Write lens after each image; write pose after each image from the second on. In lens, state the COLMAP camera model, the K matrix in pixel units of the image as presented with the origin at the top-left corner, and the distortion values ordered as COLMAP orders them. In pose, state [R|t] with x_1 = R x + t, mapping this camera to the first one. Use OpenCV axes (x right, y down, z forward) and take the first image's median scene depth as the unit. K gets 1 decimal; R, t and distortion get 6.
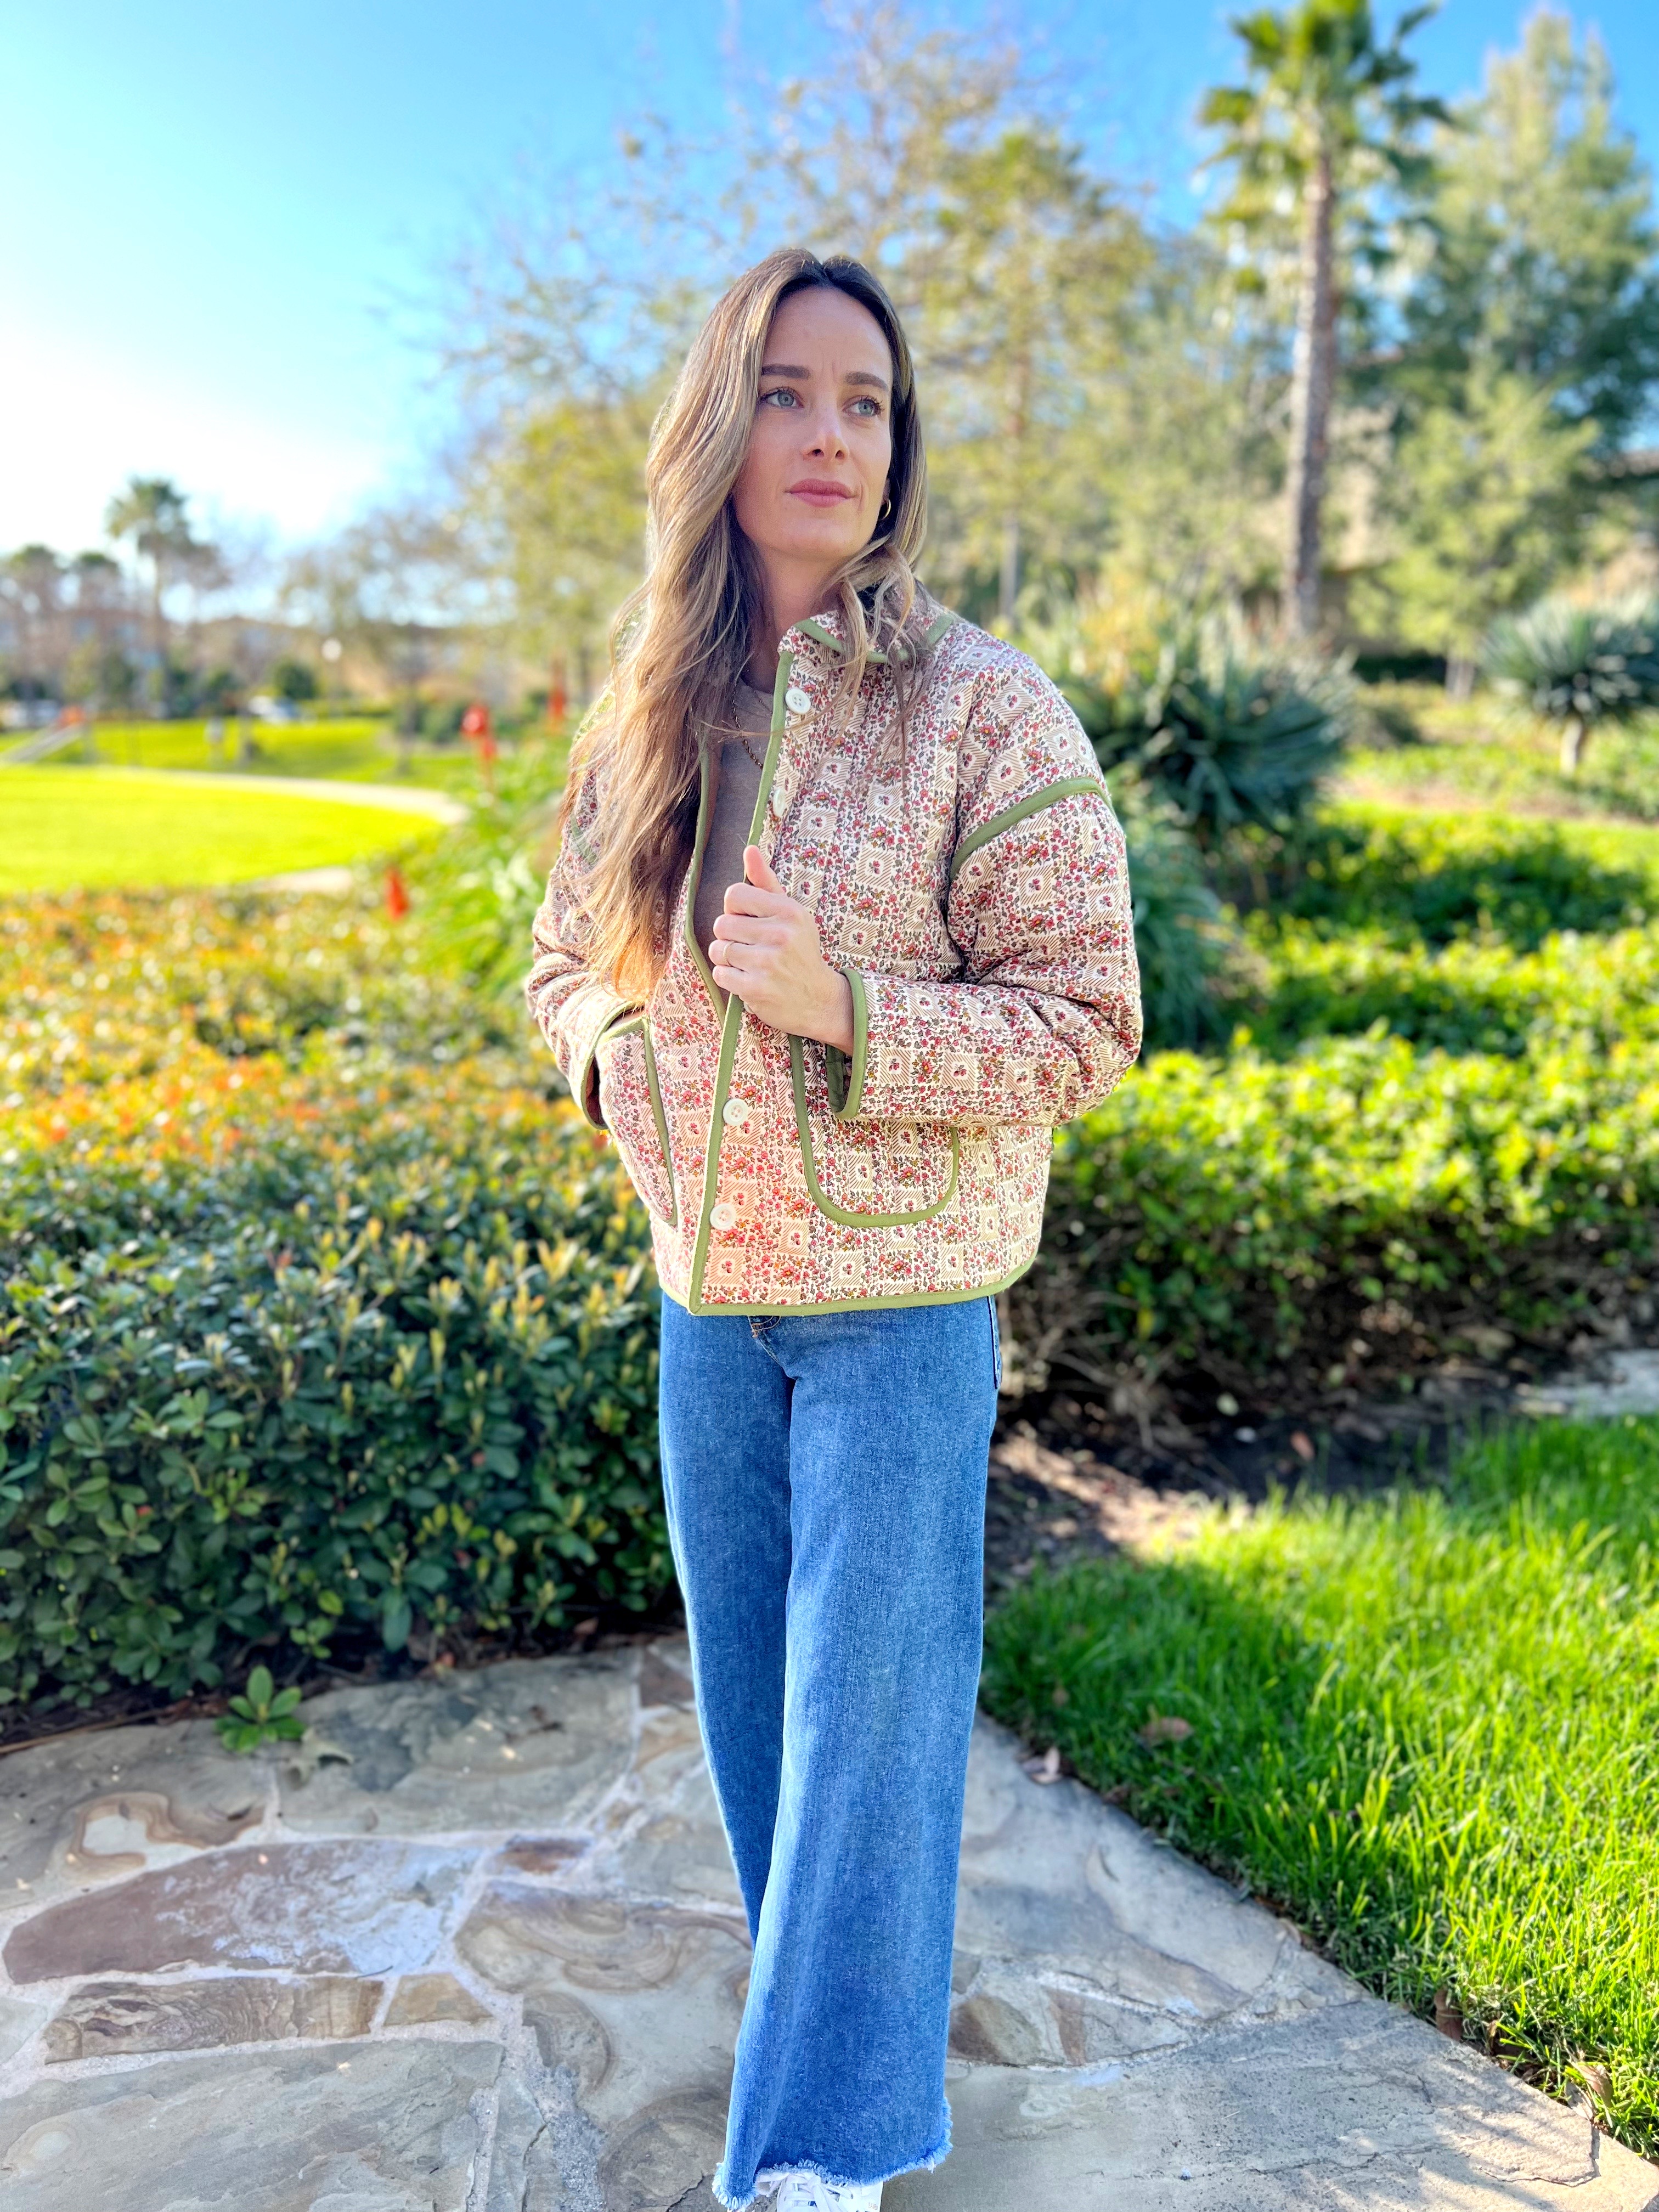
lens RADIAL K [[1713.7, 0, 829.5], [0, 1713.7, 1106.0], [0, 0, 1]] dist [0.038377, -0.031583]
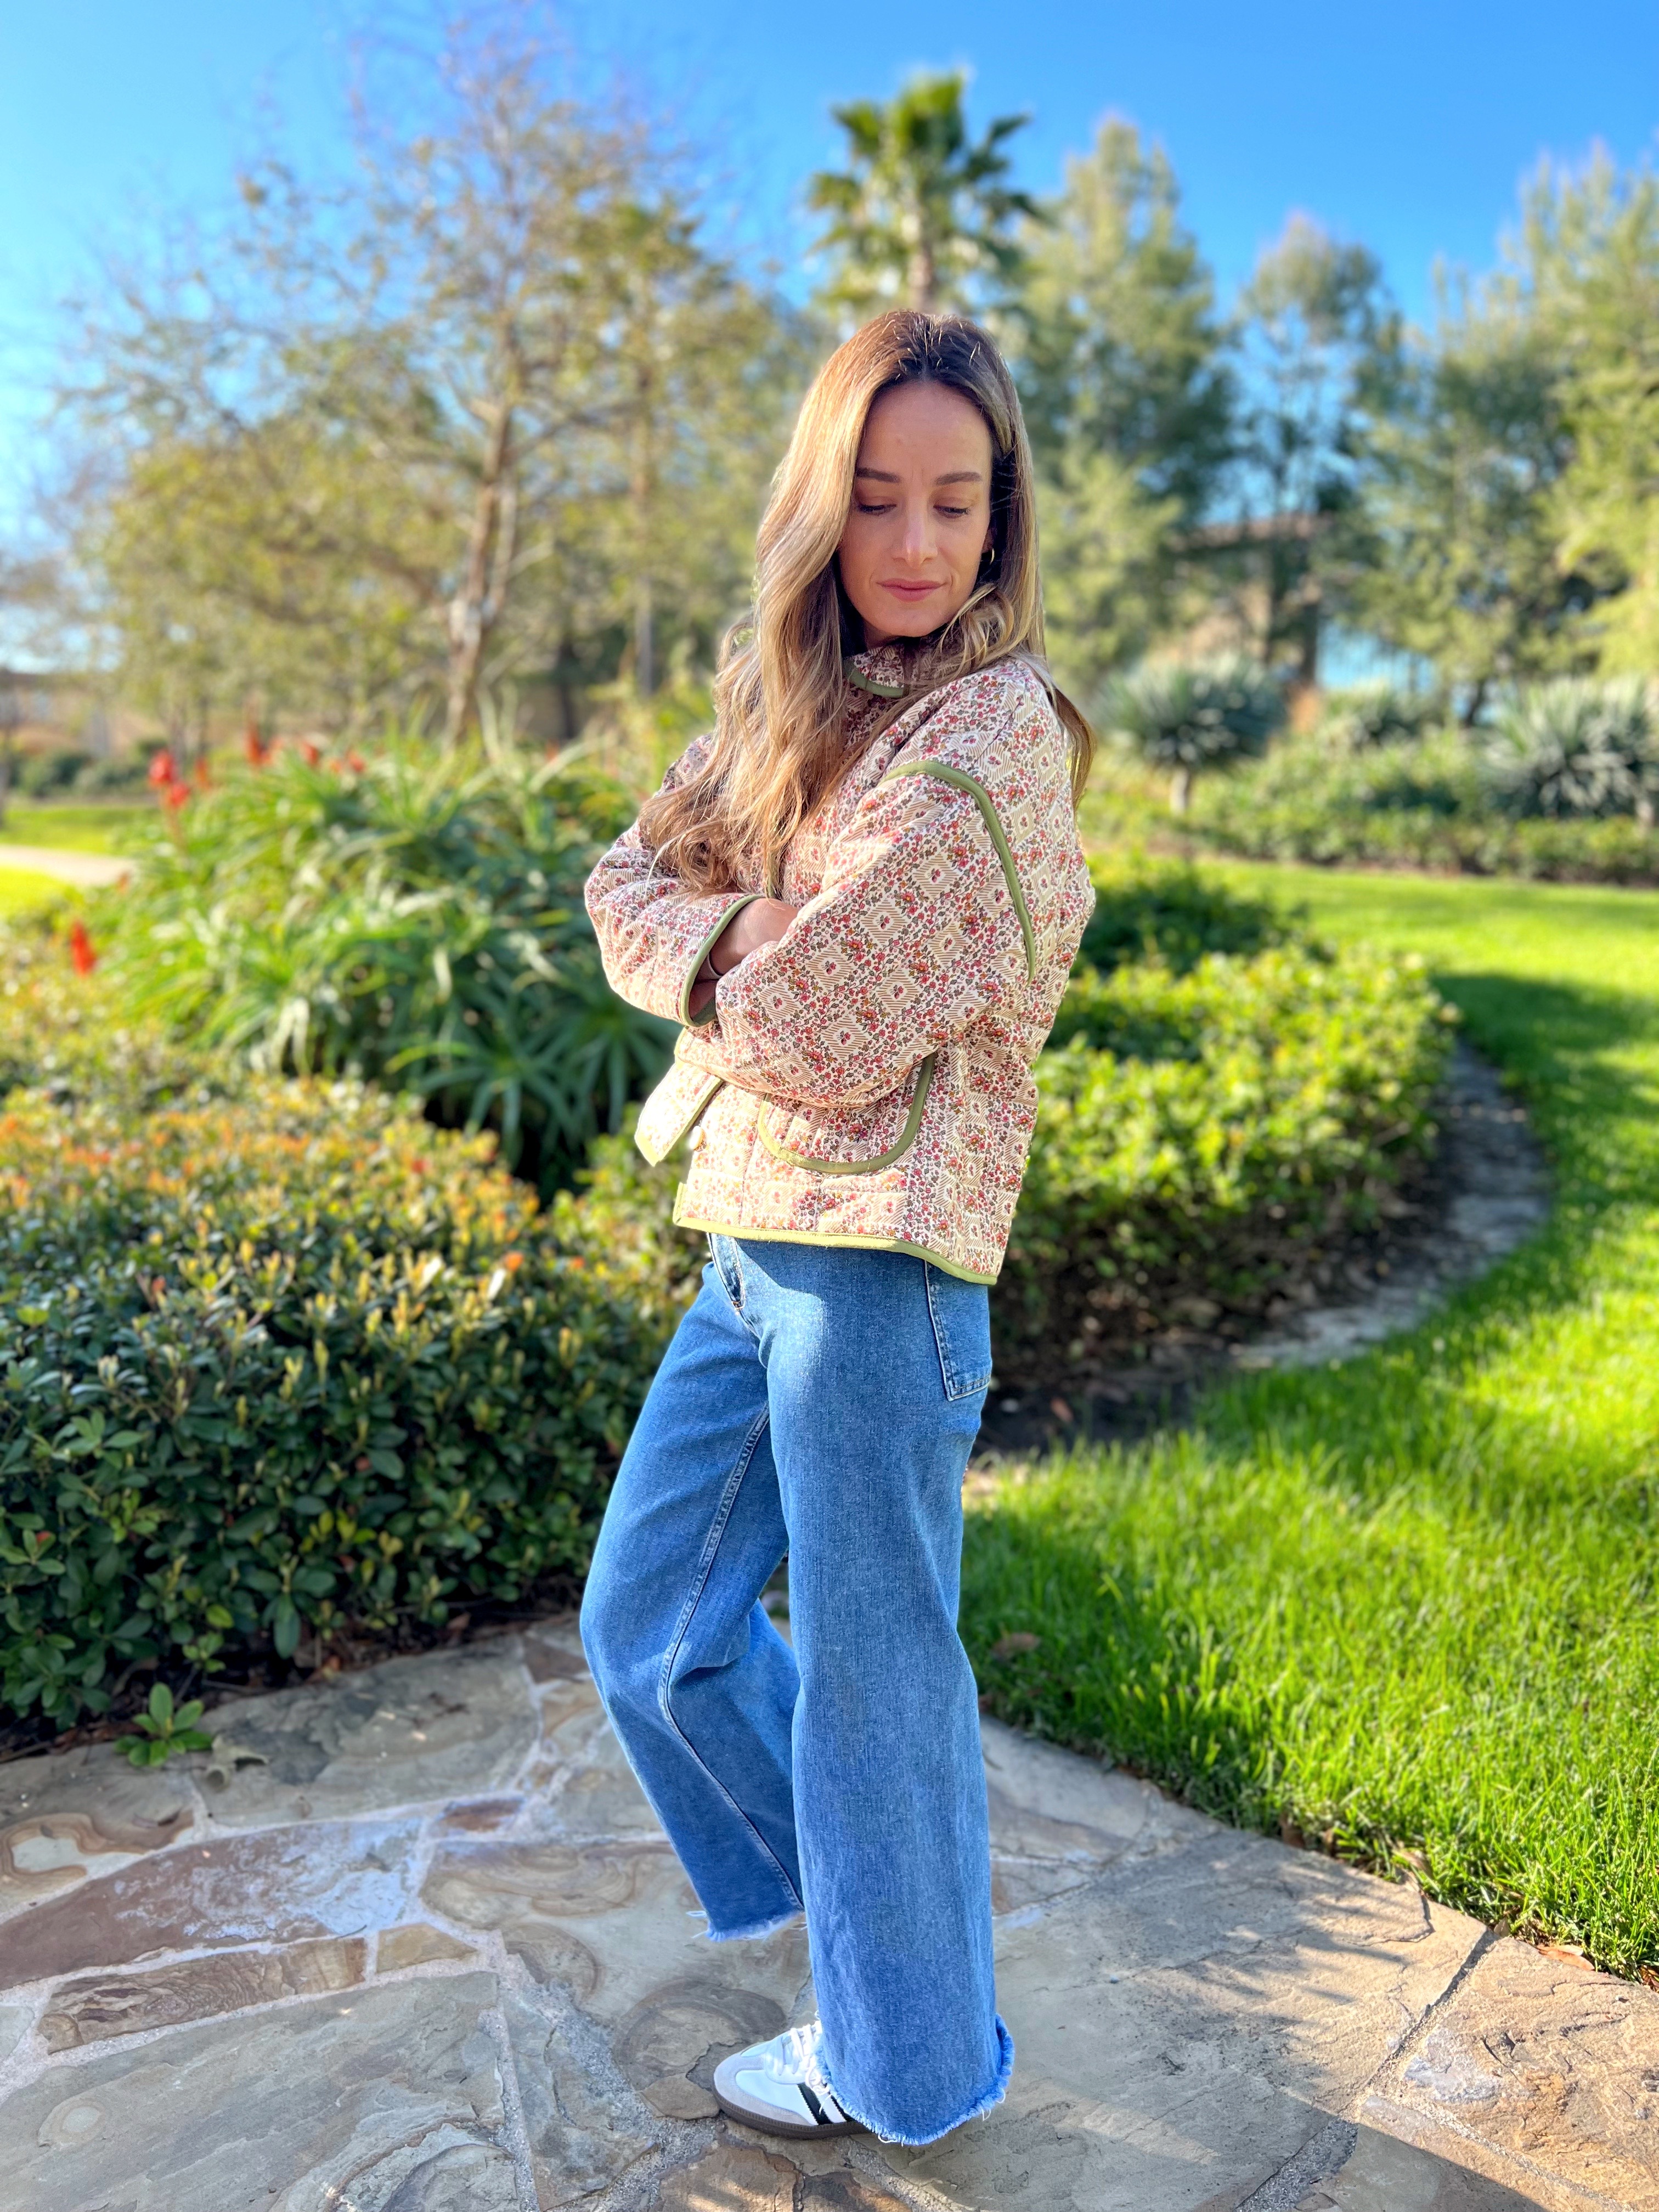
lens RADIAL K [[1713.7, 0, 829.5], [0, 1713.7, 1106.0], [0, 0, 1]] dist [0.038377, -0.031583]
pose [[0.977255, -0.045396, 0.207153, -0.132659], [0.051310, 0.998412, -0.023264, 0.027298], [-0.205768, 0.033364, 0.978032, -0.085590]]
